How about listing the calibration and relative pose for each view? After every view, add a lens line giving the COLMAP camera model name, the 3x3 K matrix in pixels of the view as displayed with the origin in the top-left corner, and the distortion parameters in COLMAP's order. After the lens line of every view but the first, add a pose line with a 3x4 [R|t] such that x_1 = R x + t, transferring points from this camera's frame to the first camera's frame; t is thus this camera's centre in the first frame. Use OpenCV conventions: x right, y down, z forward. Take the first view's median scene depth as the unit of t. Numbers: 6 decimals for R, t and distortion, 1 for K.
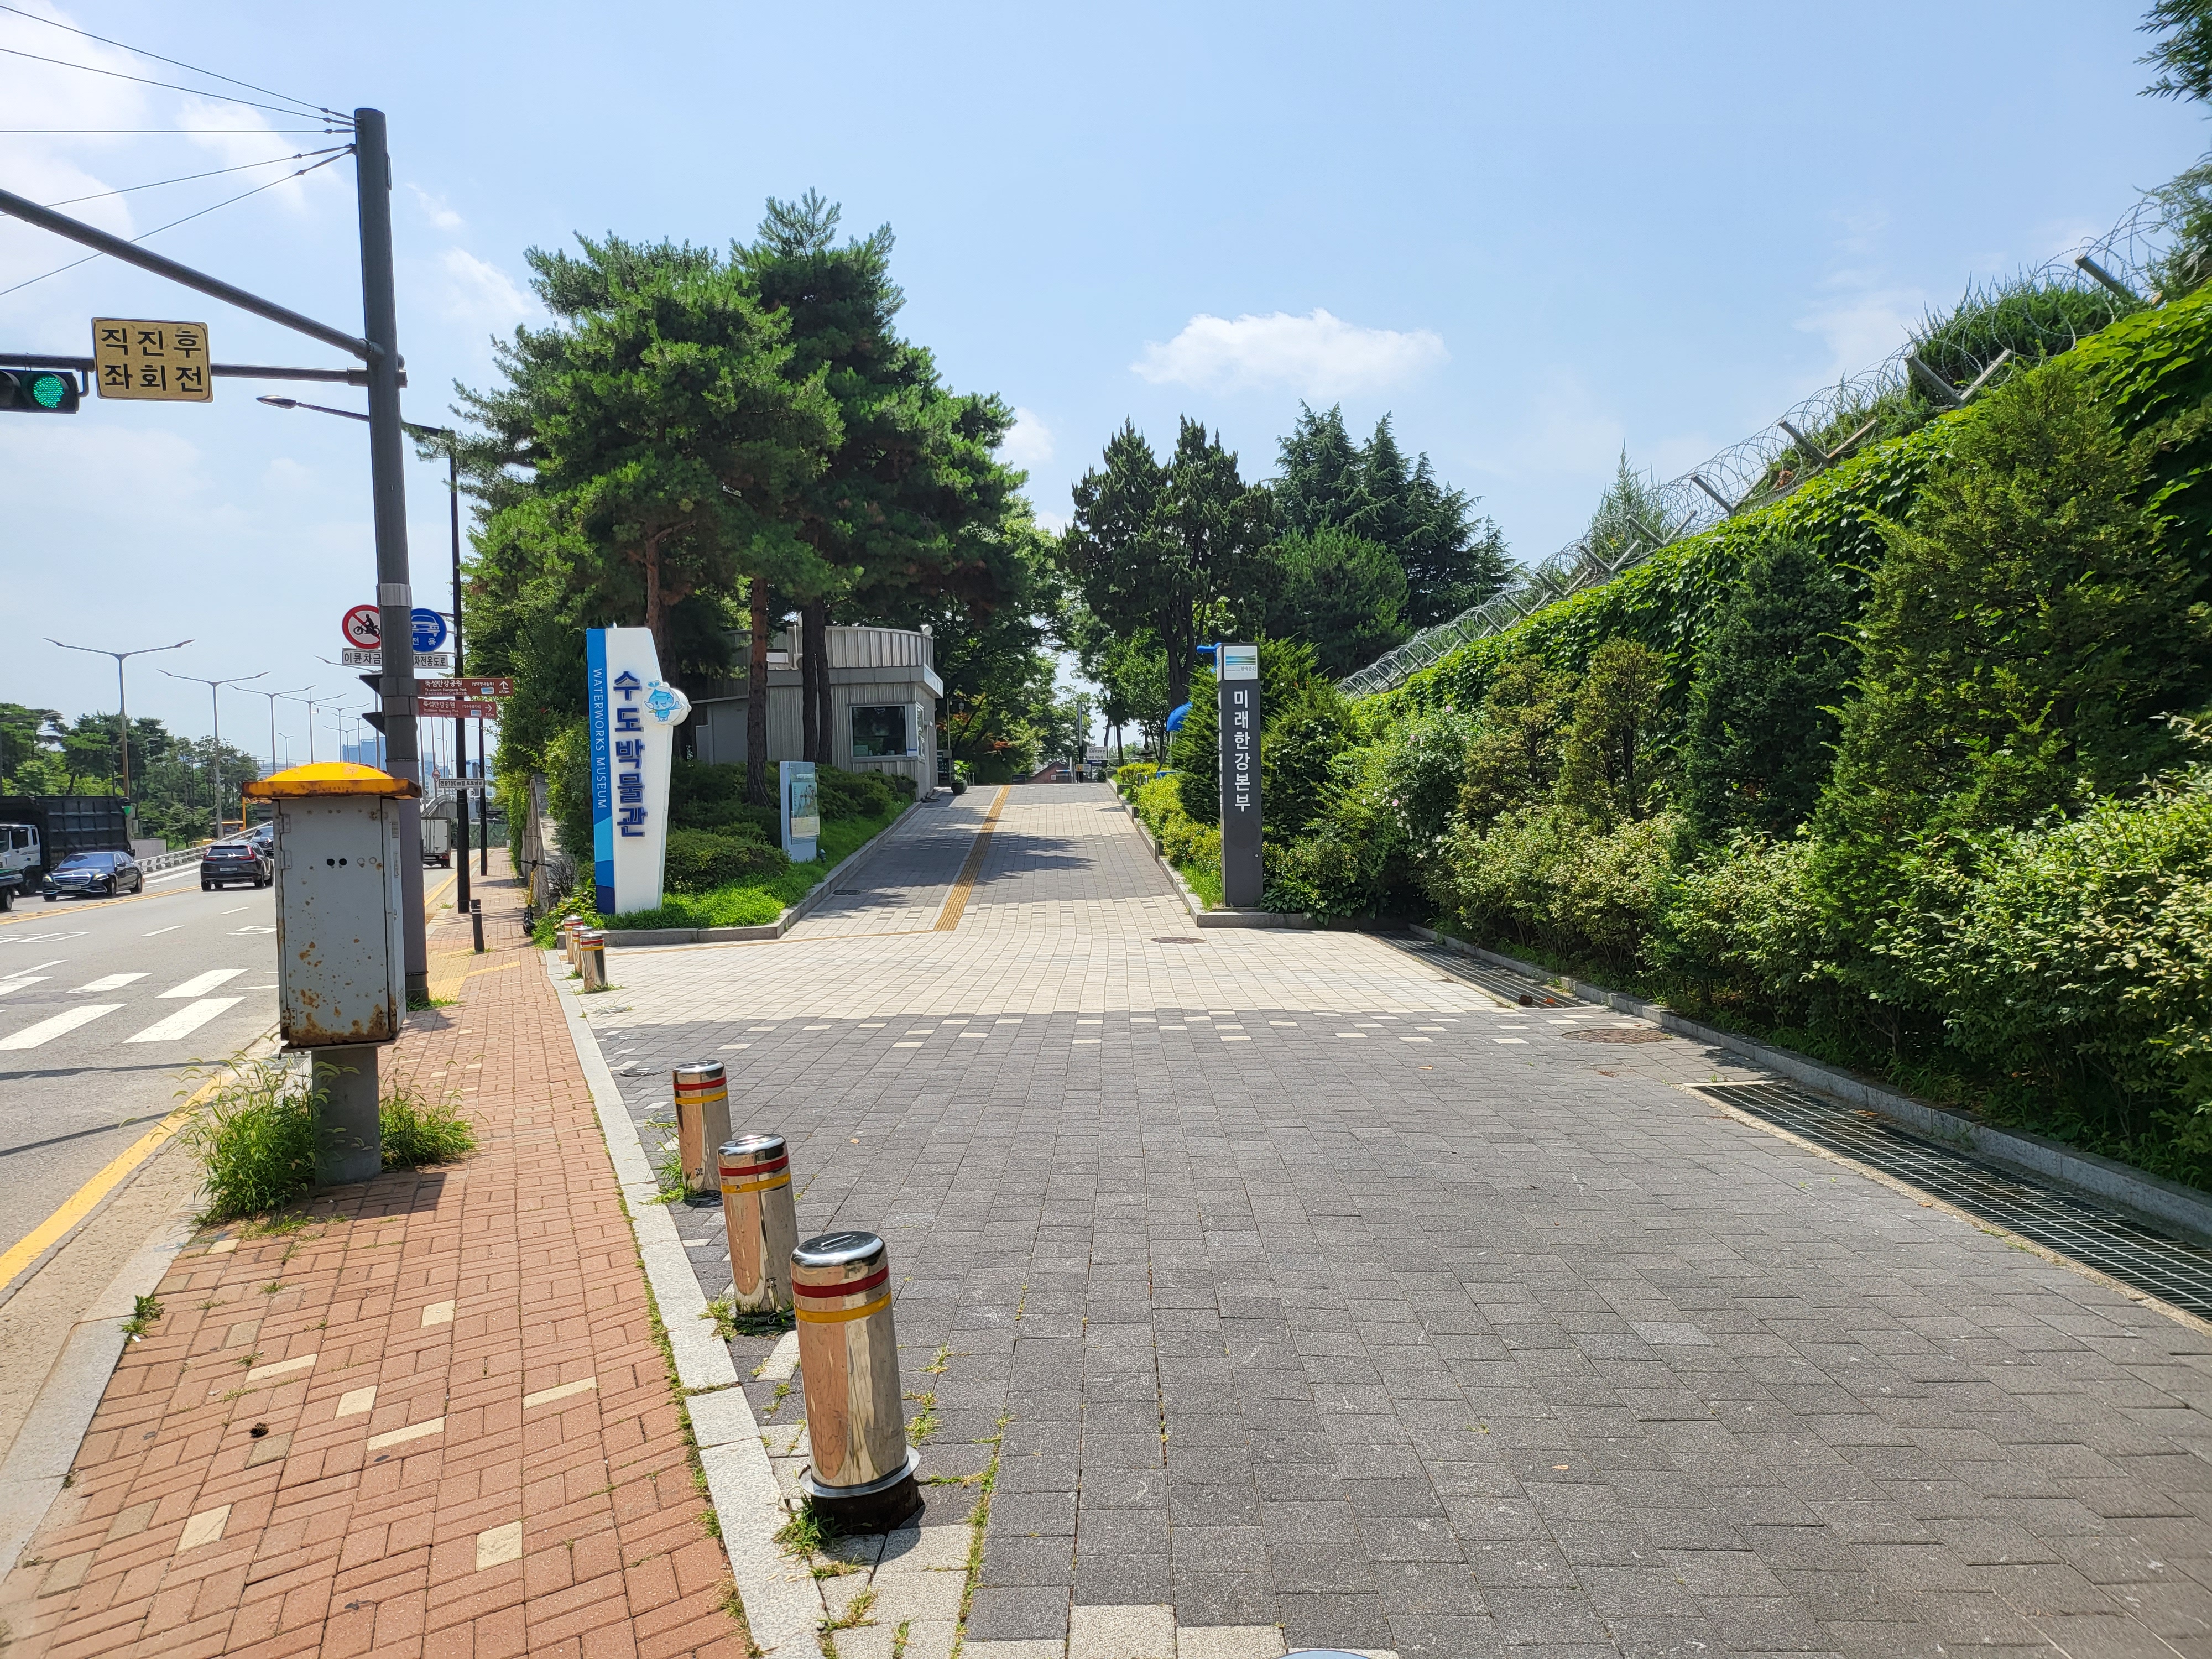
lens RADIAL K [[1545.8, 0, 1107.9], [0, 1545.8, 833.4], [0, 0, 1]] dist [-0.003626, -0.000706]
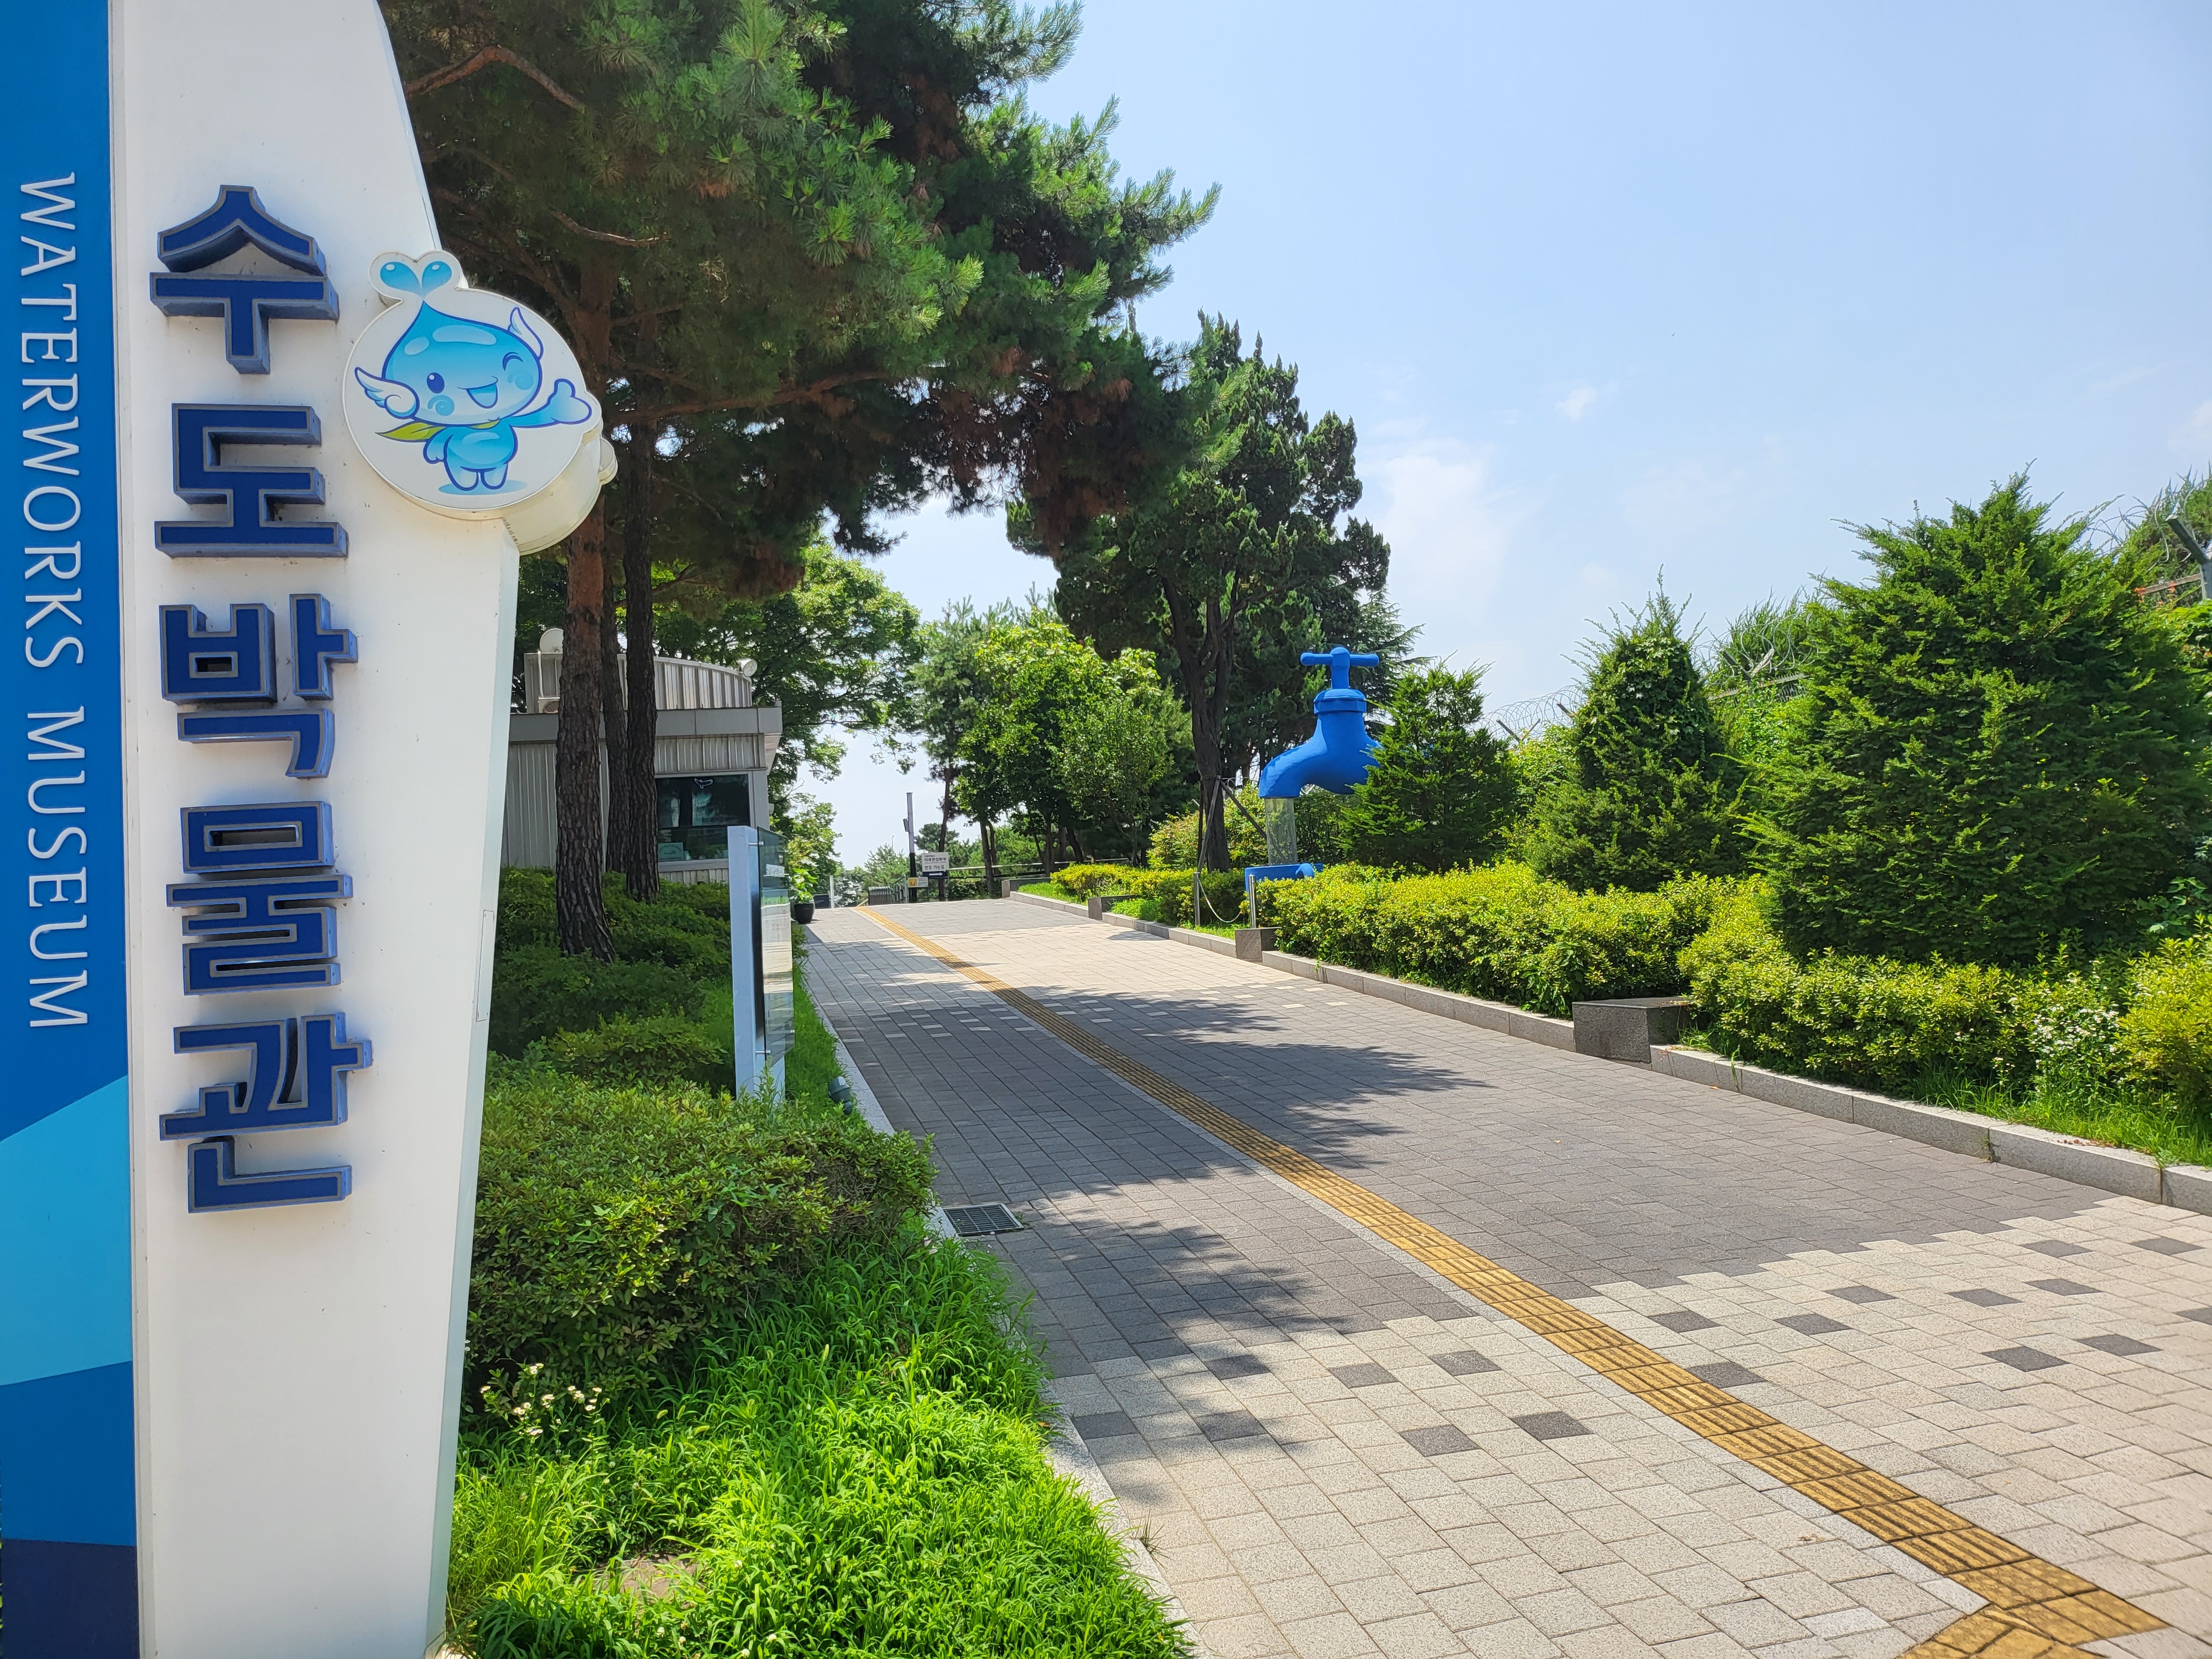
lens RADIAL K [[1545.8, 0, 1104.5], [0, 1545.8, 823.4], [0, 0, 1]] dist [-0.003626, -0.000706]
pose [[0.977228, -0.014352, 0.211704, -0.256642], [0.032489, 0.996066, -0.082440, -0.020820], [-0.209688, 0.087441, 0.973851, 0.824078]]
